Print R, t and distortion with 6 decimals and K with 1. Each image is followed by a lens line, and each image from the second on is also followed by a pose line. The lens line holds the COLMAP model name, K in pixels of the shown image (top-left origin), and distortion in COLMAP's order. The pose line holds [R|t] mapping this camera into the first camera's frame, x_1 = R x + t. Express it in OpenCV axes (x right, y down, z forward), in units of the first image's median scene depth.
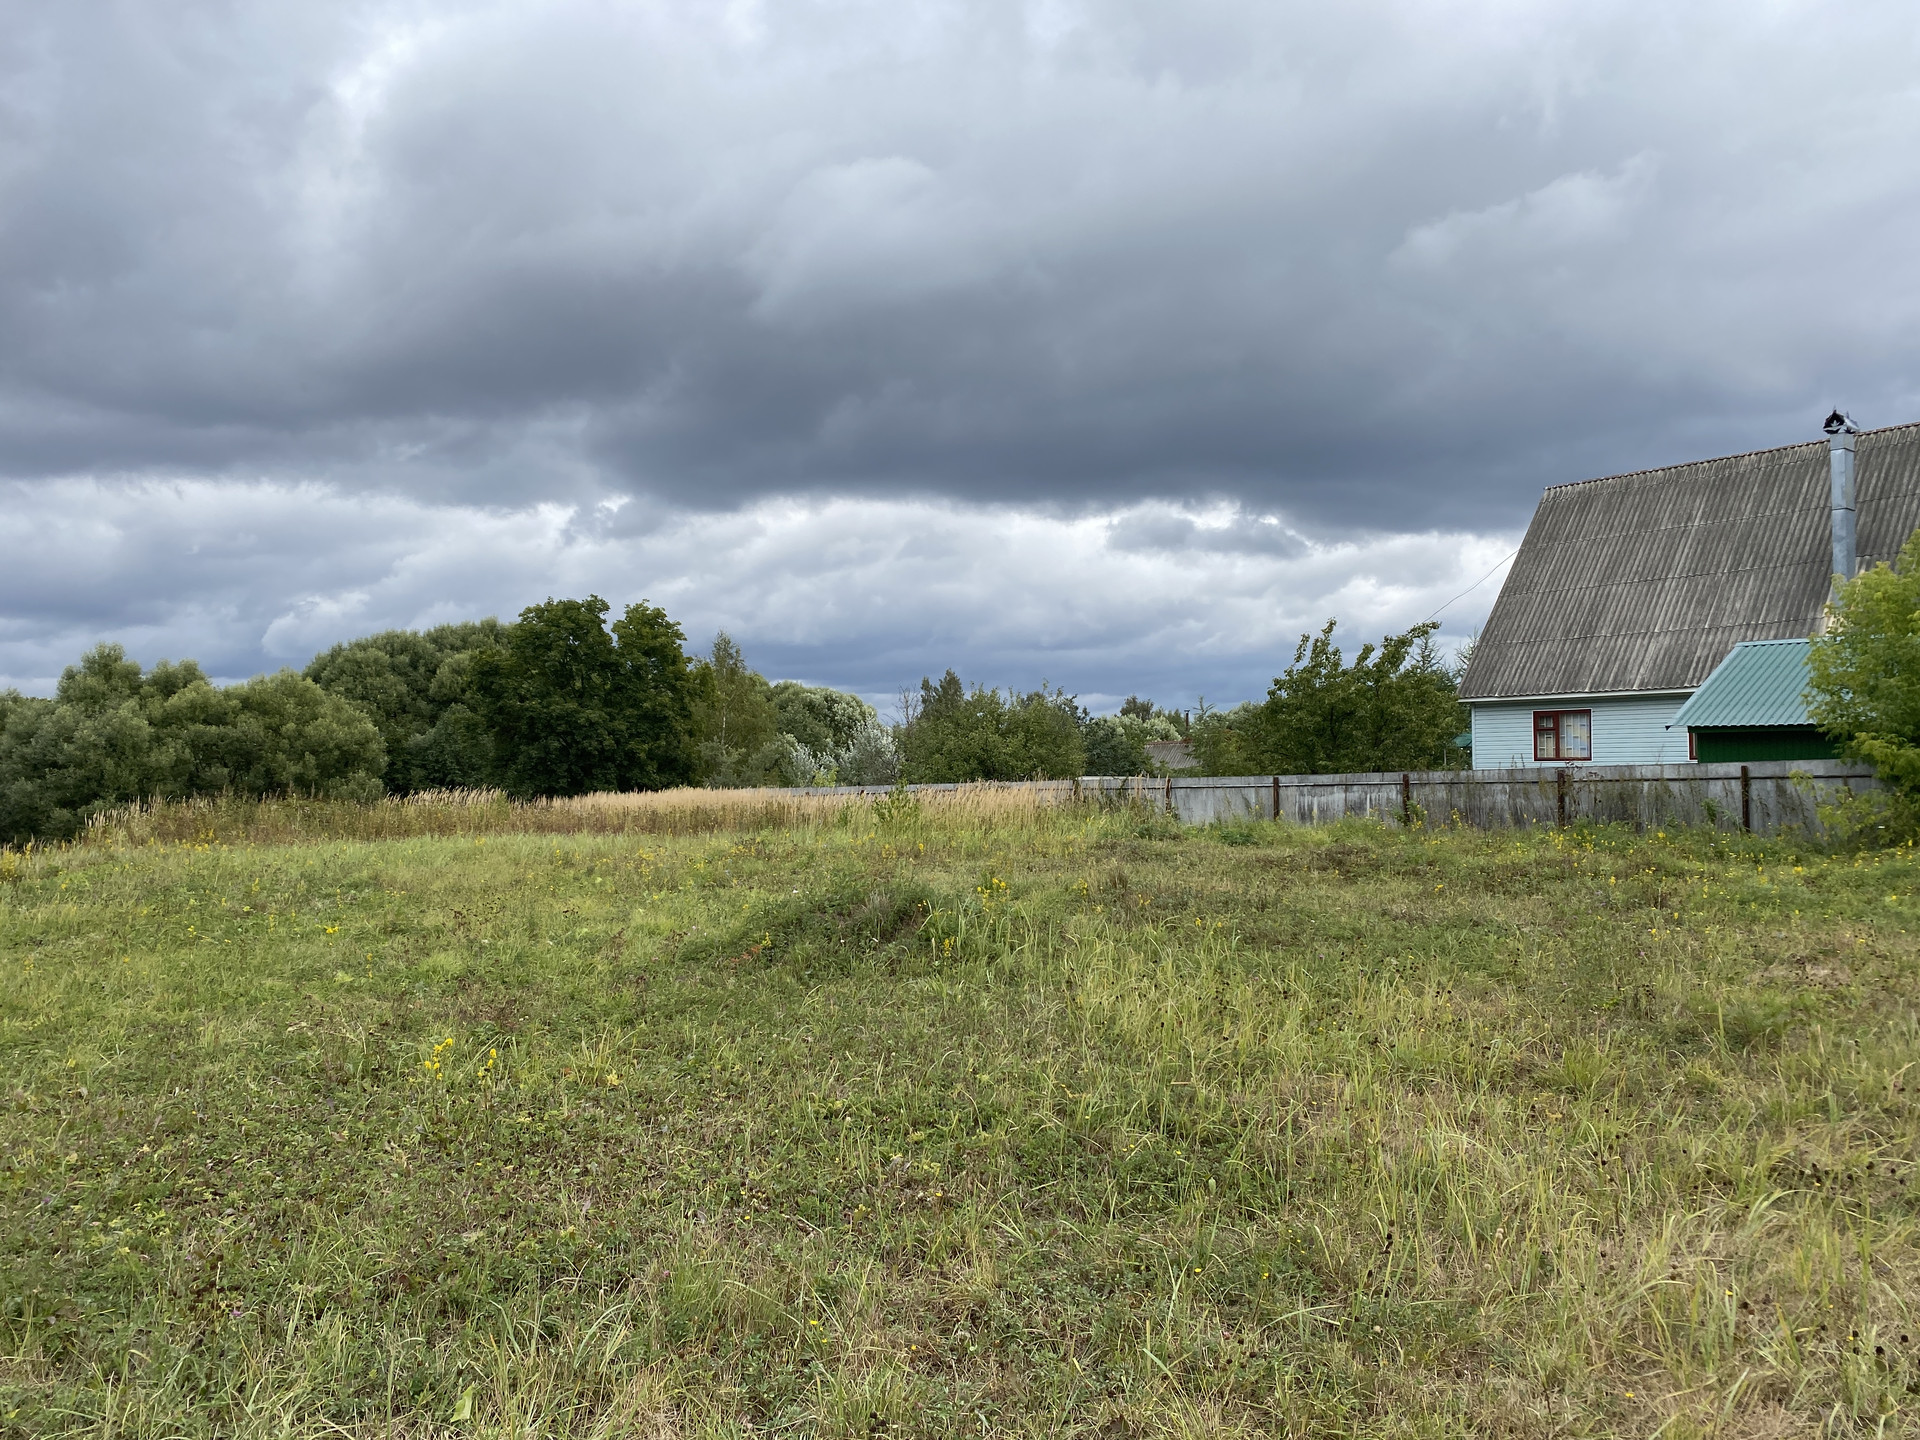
lens RADIAL K [[1464.6, 0, 960.0], [0, 1464.6, 720.0], [0, 0, 1]] dist [0.059806, 0.001030]
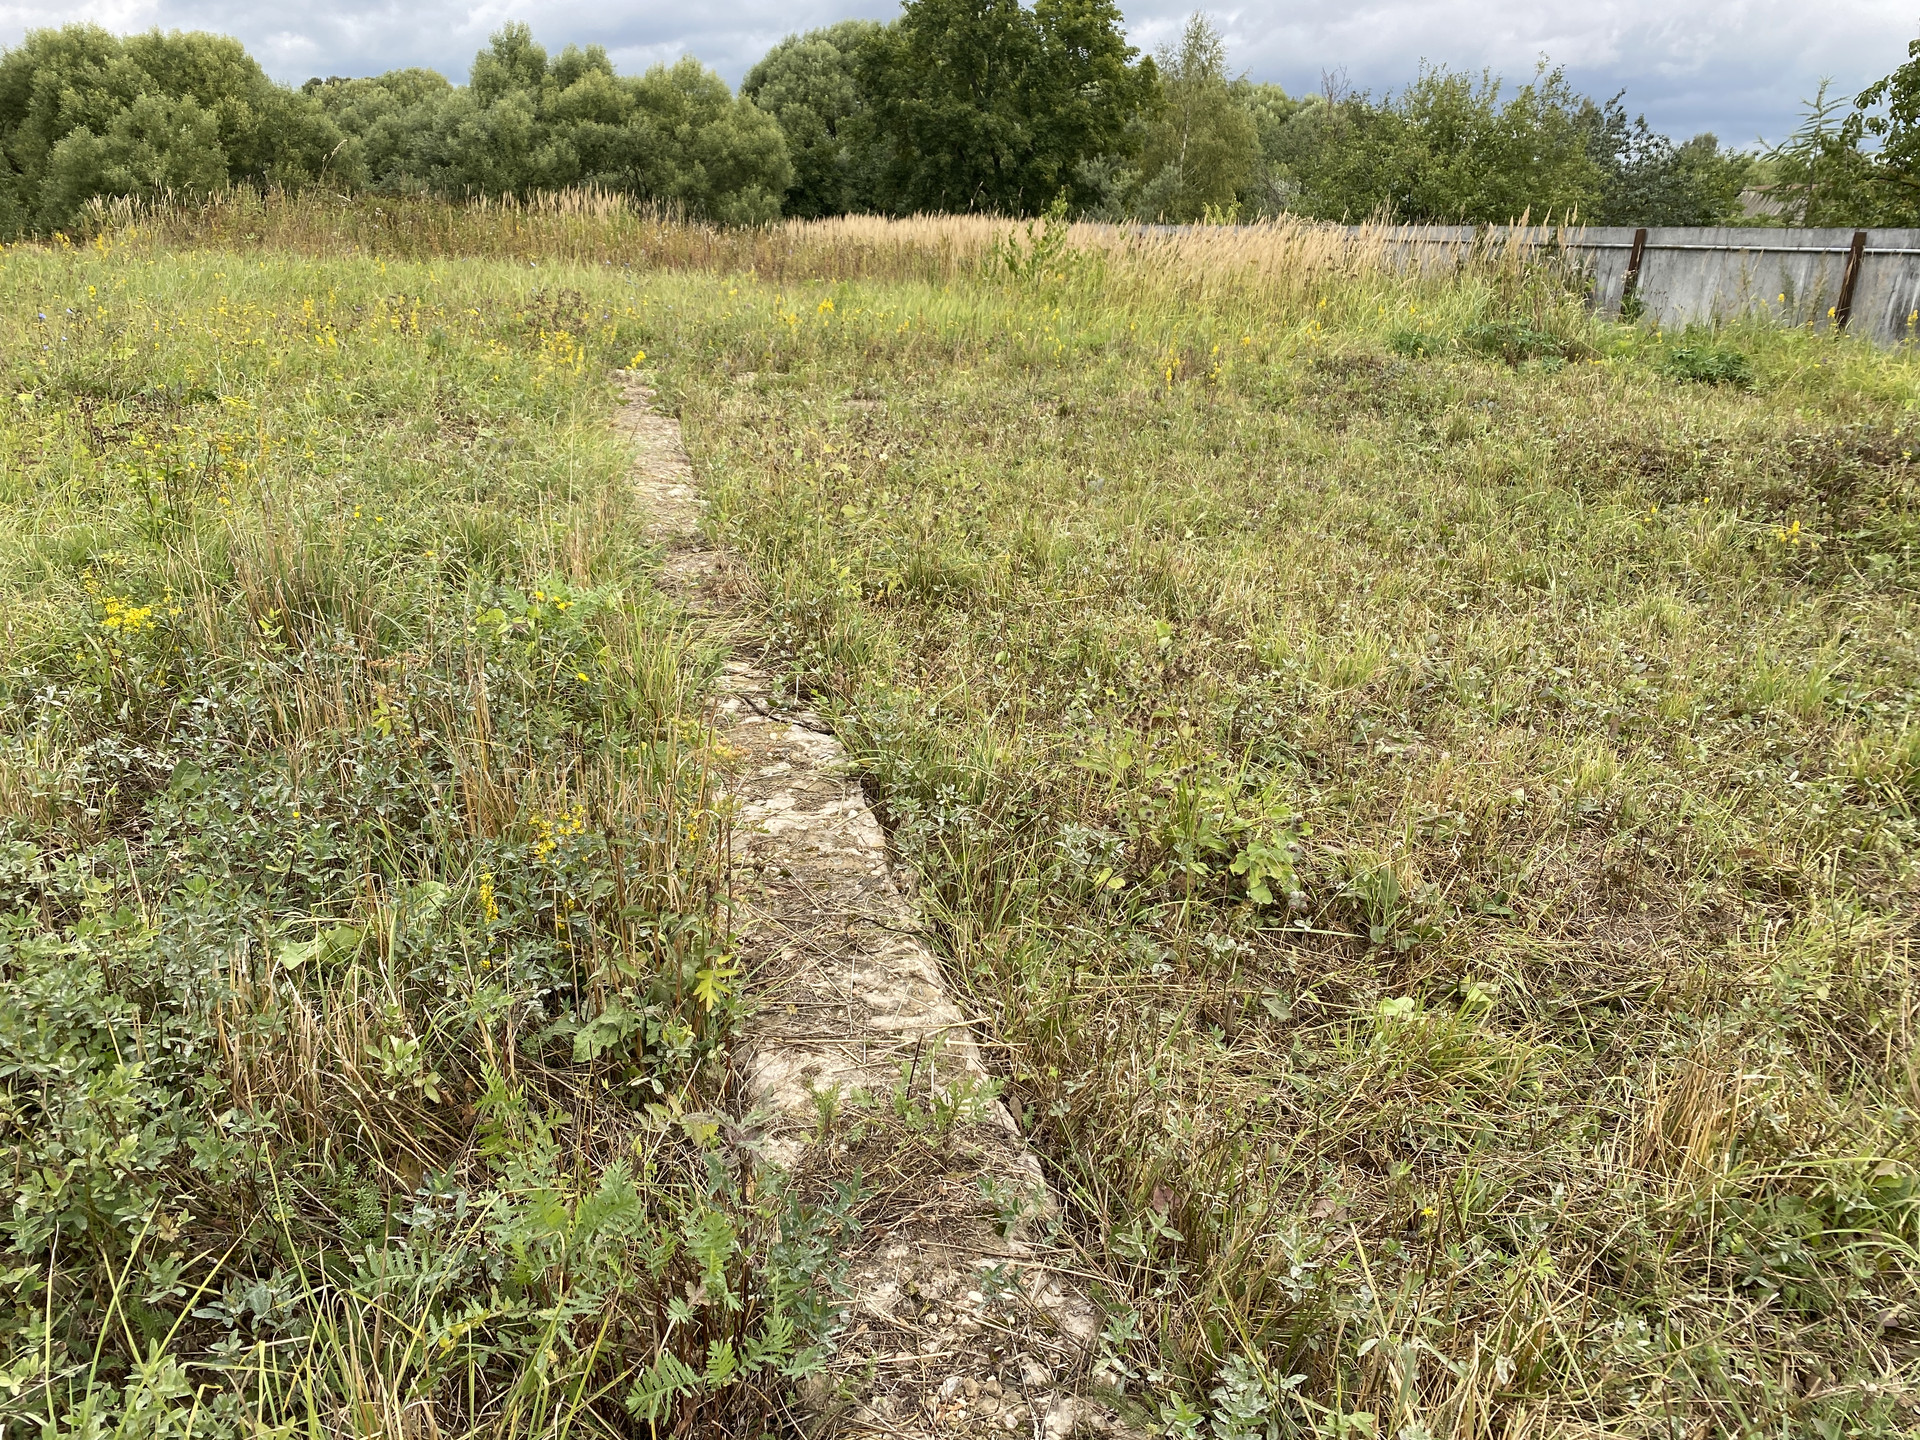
lens RADIAL K [[1451.9, 0, 1030.8], [0, 1451.9, 720.4], [0, 0, 1]] dist [0.011902, 0.000590]
pose [[0.939090, 0.153482, -0.307496, 0.117191], [-0.032784, 0.930664, 0.364404, 0.020150], [0.342104, -0.332127, 0.879009, 0.394185]]
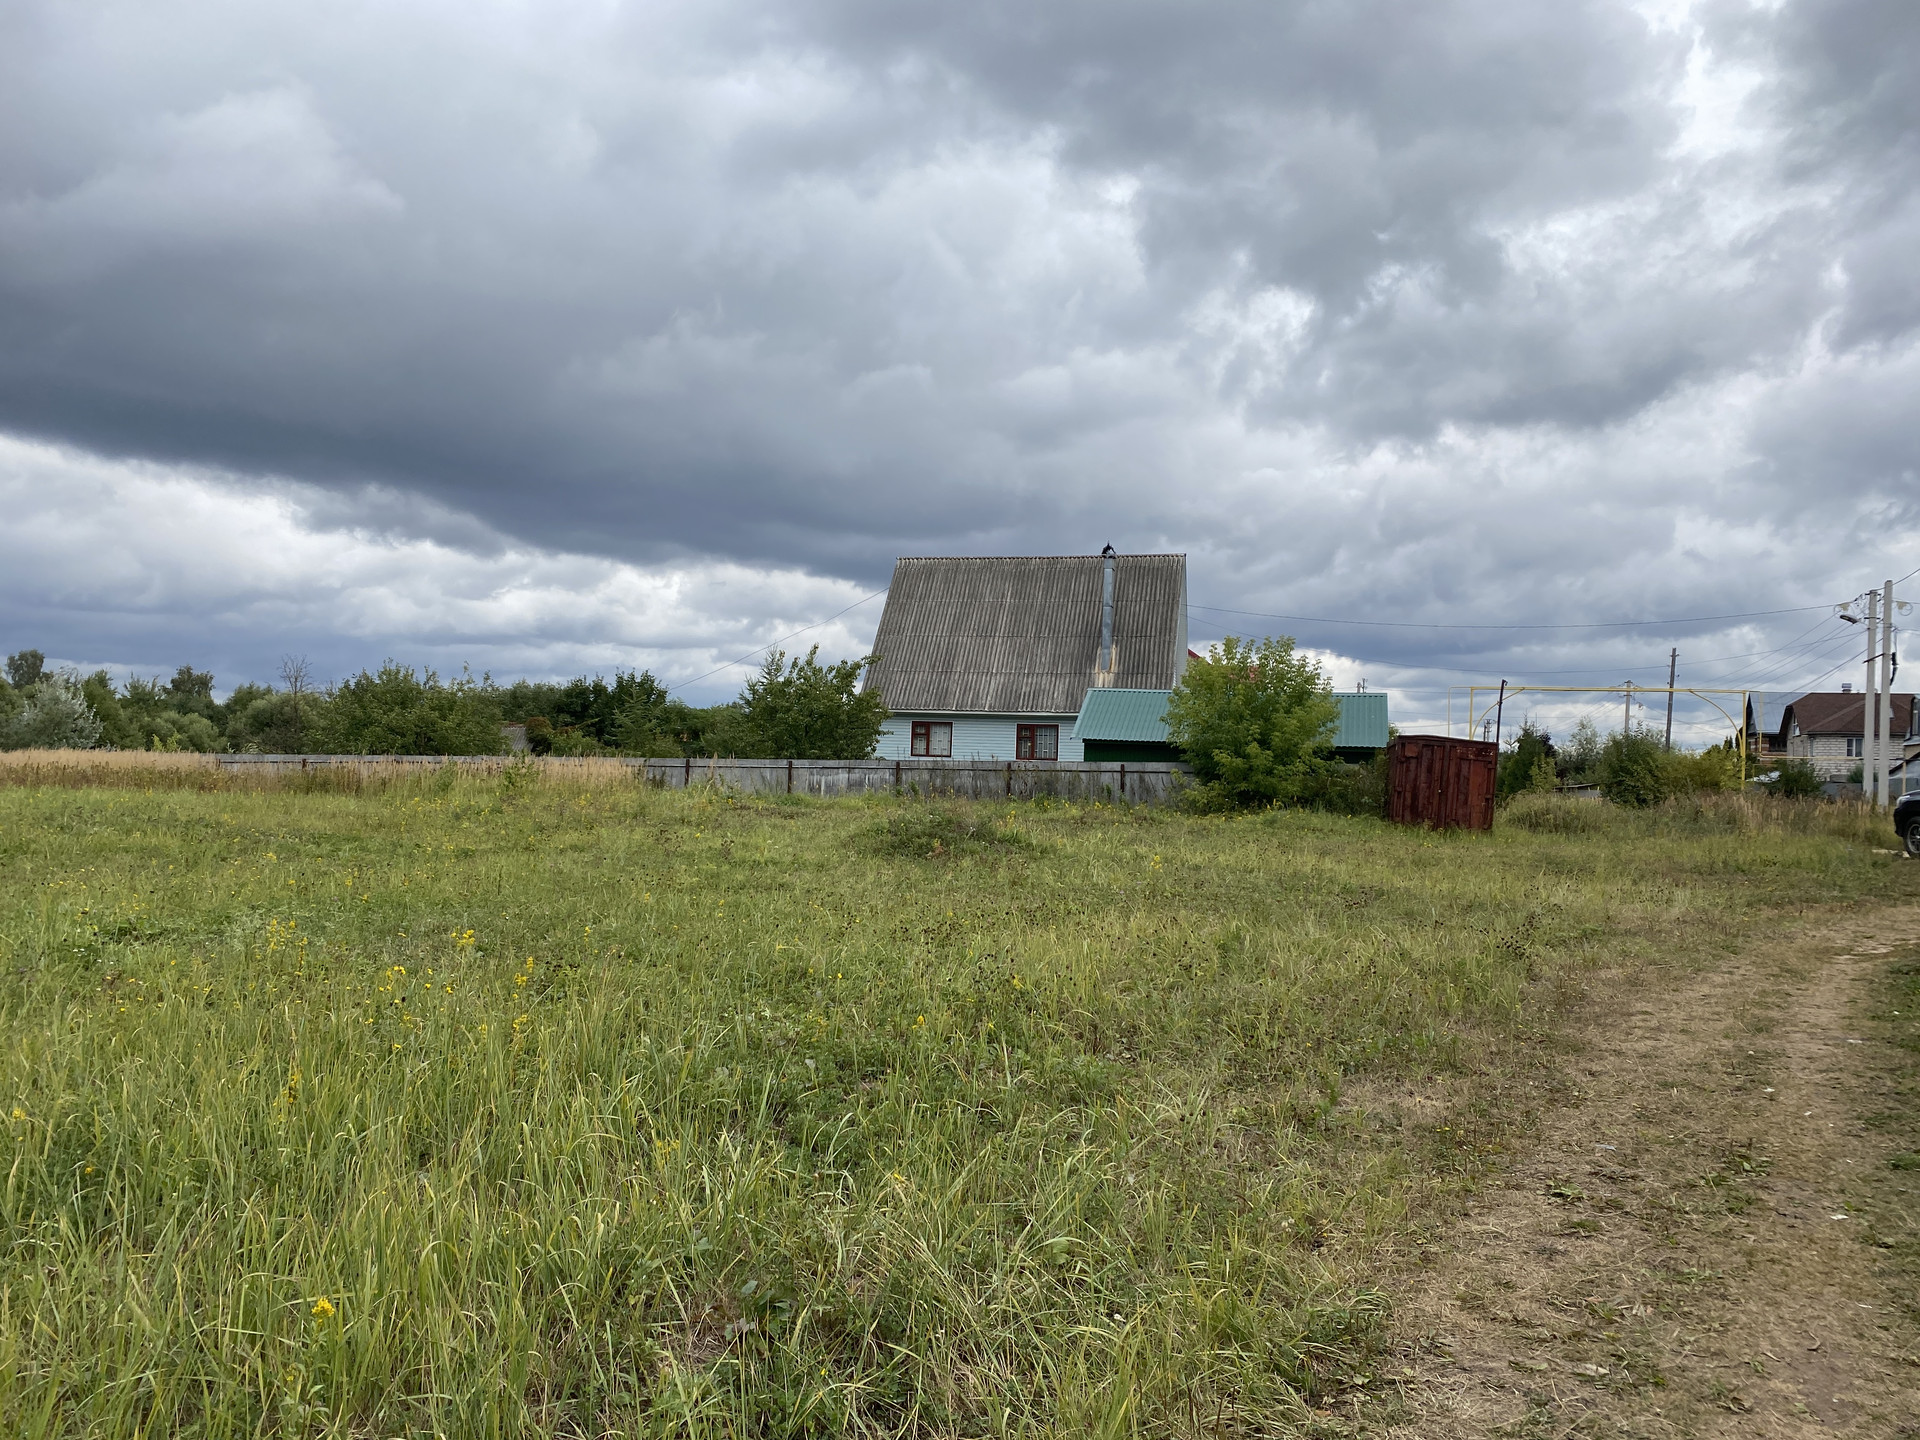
lens RADIAL K [[1492.5, 0, 939.2], [0, 1492.5, 720.1], [0, 0, 1]] dist [0.137403, -0.231011]
pose [[0.796966, 0.058950, 0.601141, -0.444538], [-0.061364, 0.997979, -0.016512, 0.015029], [-0.600899, -0.023729, 0.798973, -0.145052]]
